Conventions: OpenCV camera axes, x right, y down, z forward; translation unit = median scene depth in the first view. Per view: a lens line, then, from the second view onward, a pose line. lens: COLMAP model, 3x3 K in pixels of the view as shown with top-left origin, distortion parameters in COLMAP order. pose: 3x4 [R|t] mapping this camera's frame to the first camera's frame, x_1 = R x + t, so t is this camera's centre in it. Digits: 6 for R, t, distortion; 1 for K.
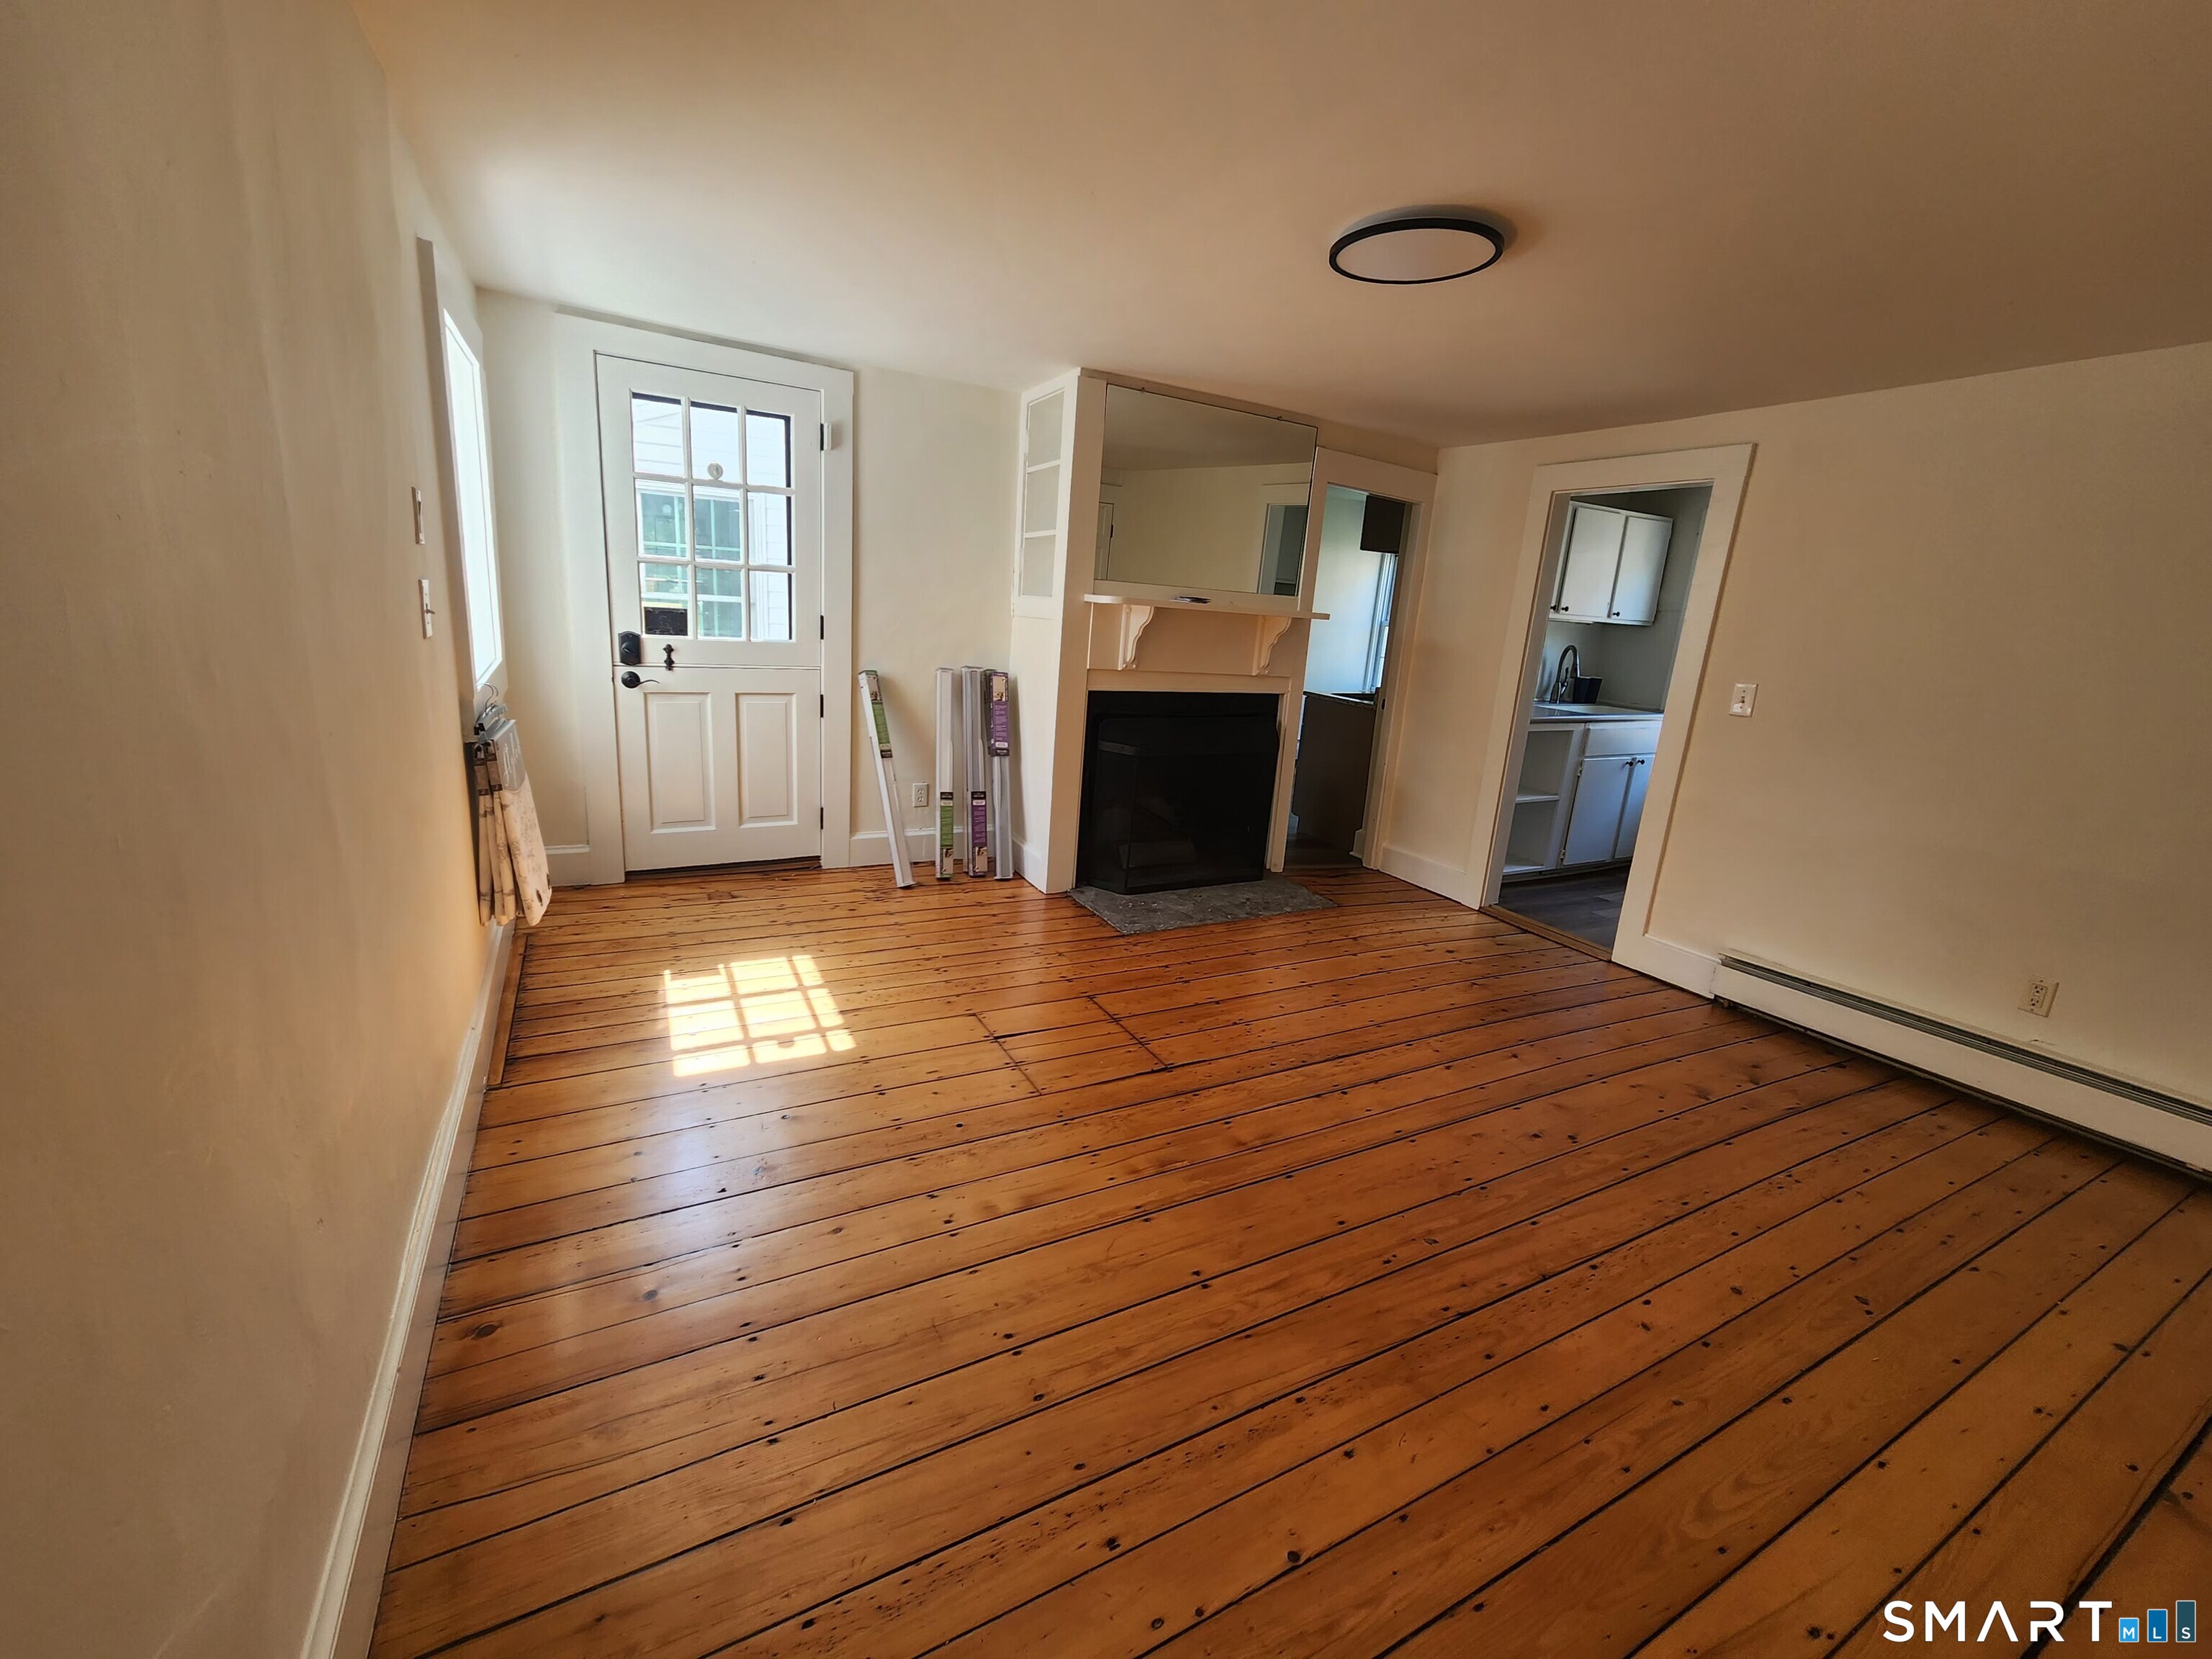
lens RADIAL K [[906.3, 0, 1104.8], [0, 906.3, 832.3], [0, 0, 1]] dist [0.000315, -0.000240]
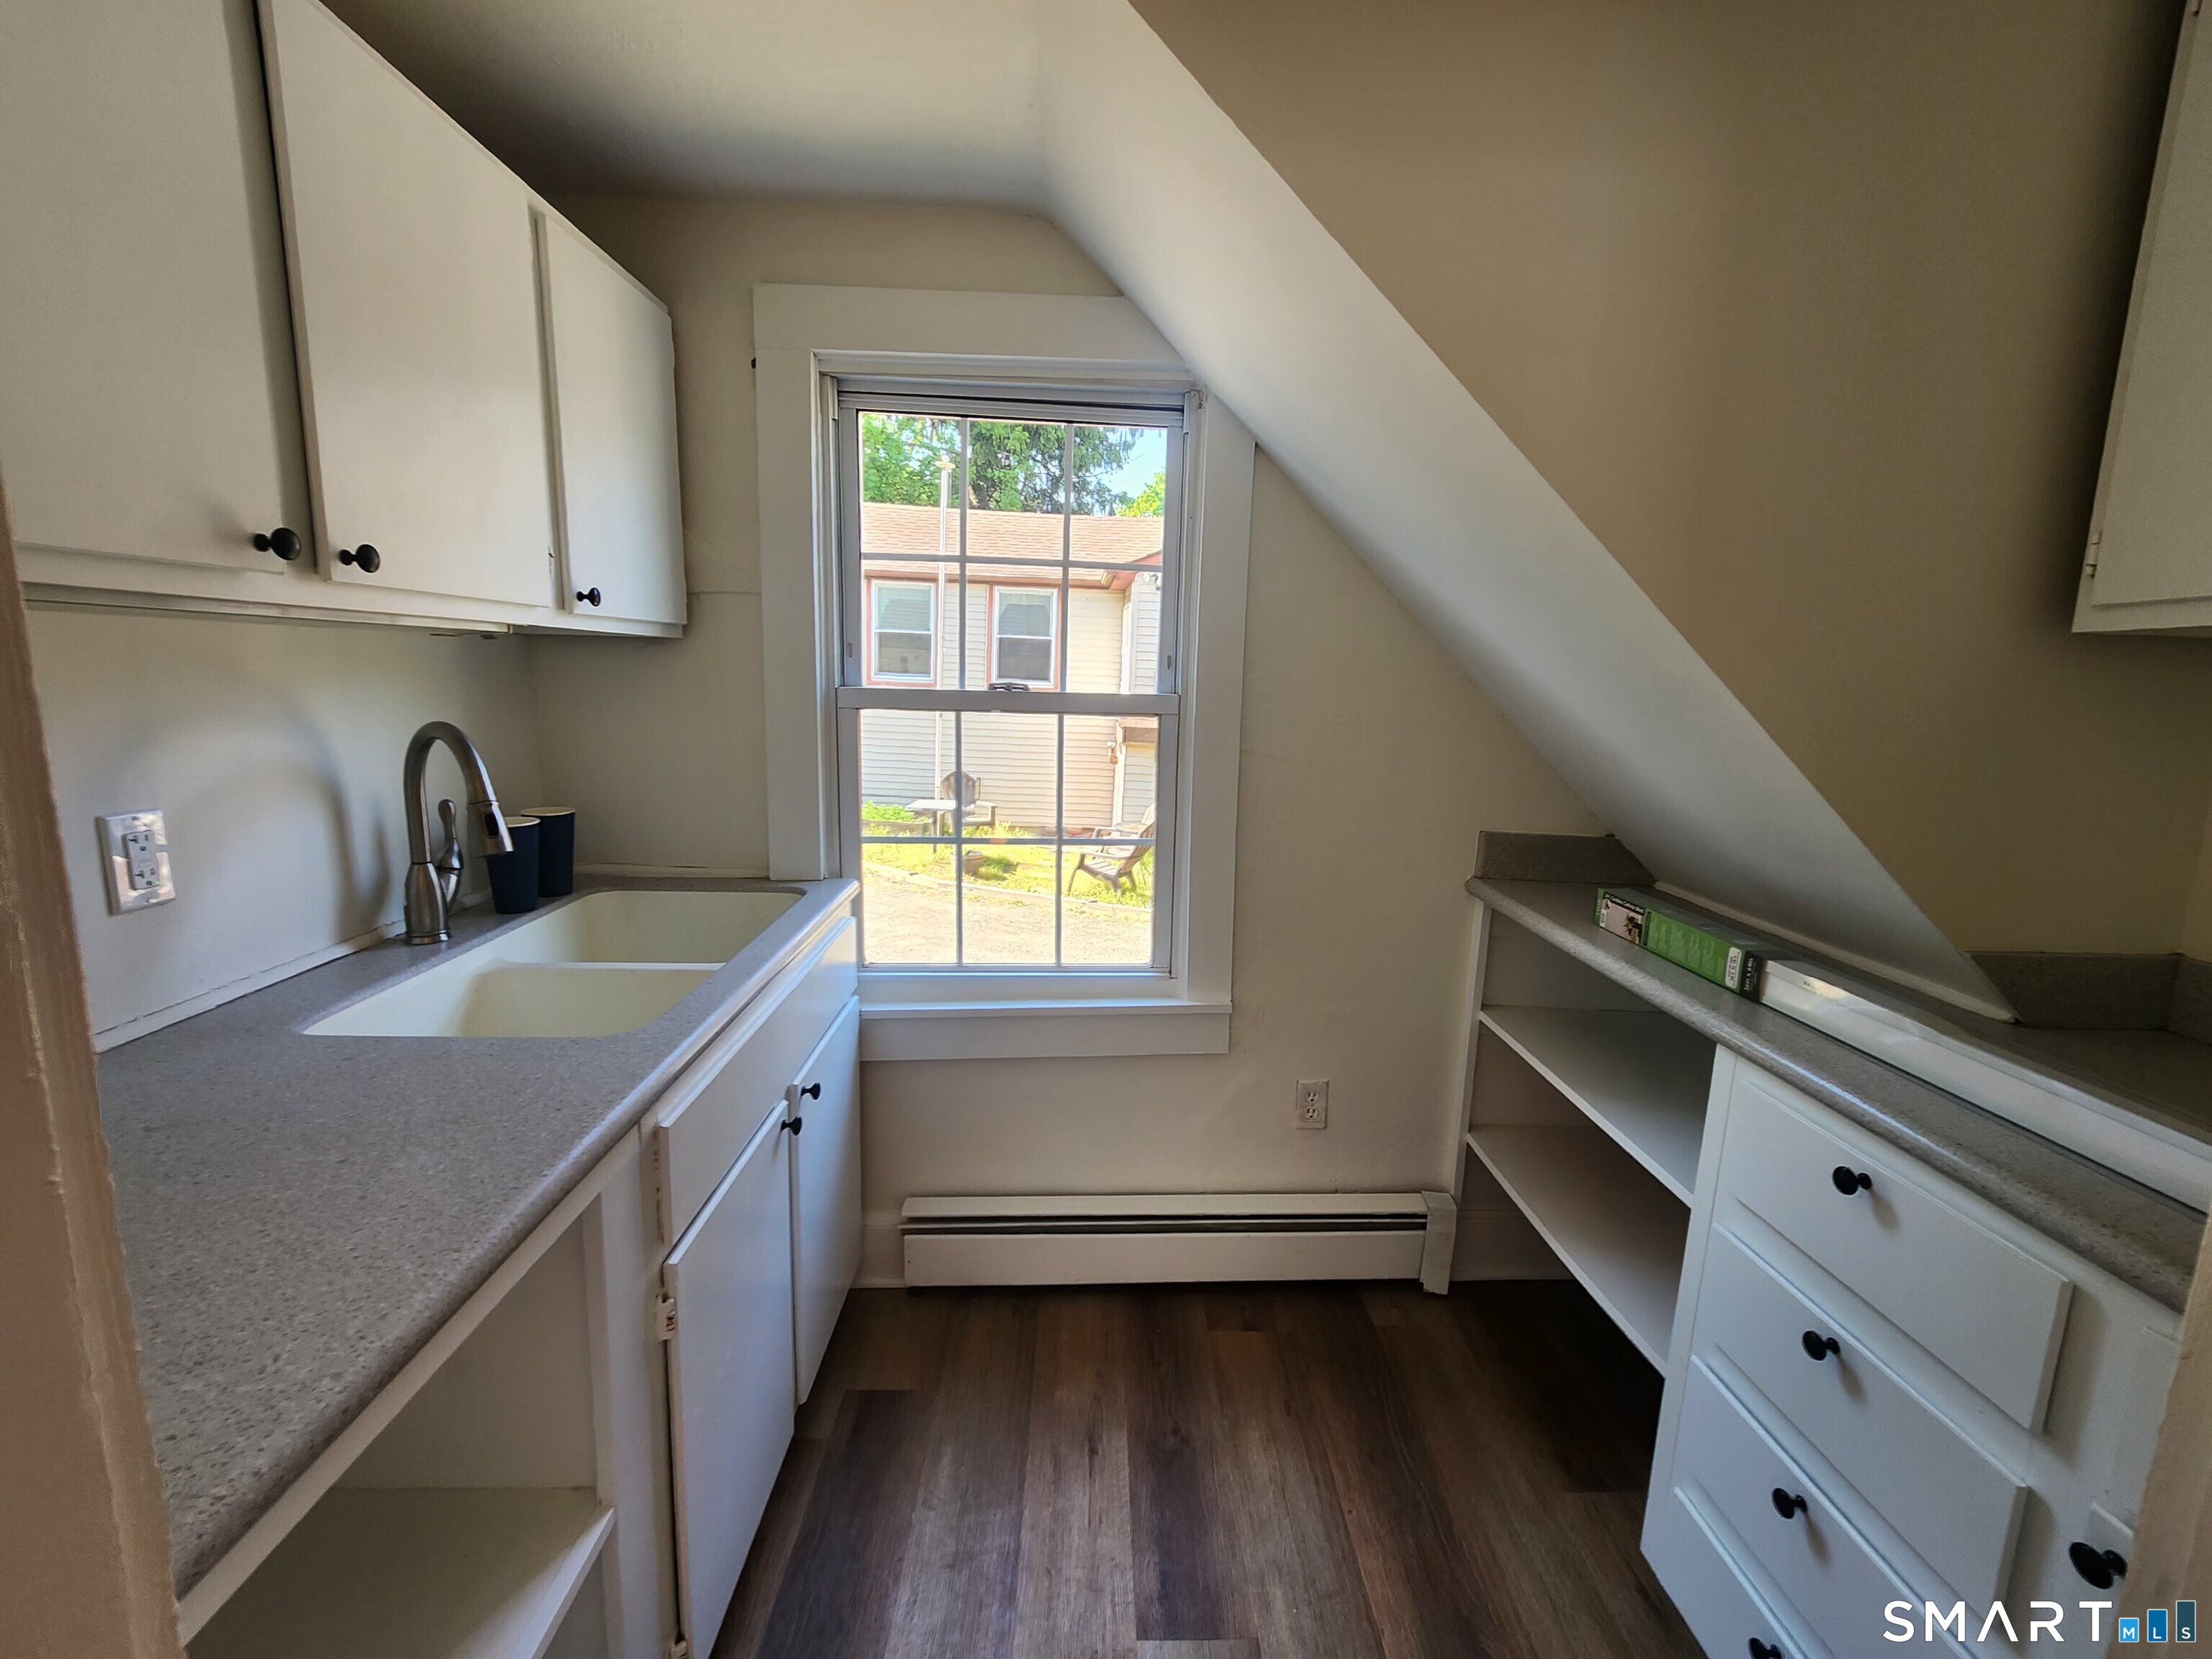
lens RADIAL K [[906.3, 0, 1112.3], [0, 906.3, 832.5], [0, 0, 1]] dist [0.000315, -0.000240]
pose [[0.438451, -0.198707, 0.876514, 0.375092], [0.212886, 0.970461, 0.113514, -0.166598], [-0.873178, 0.136827, 0.467802, 0.732705]]
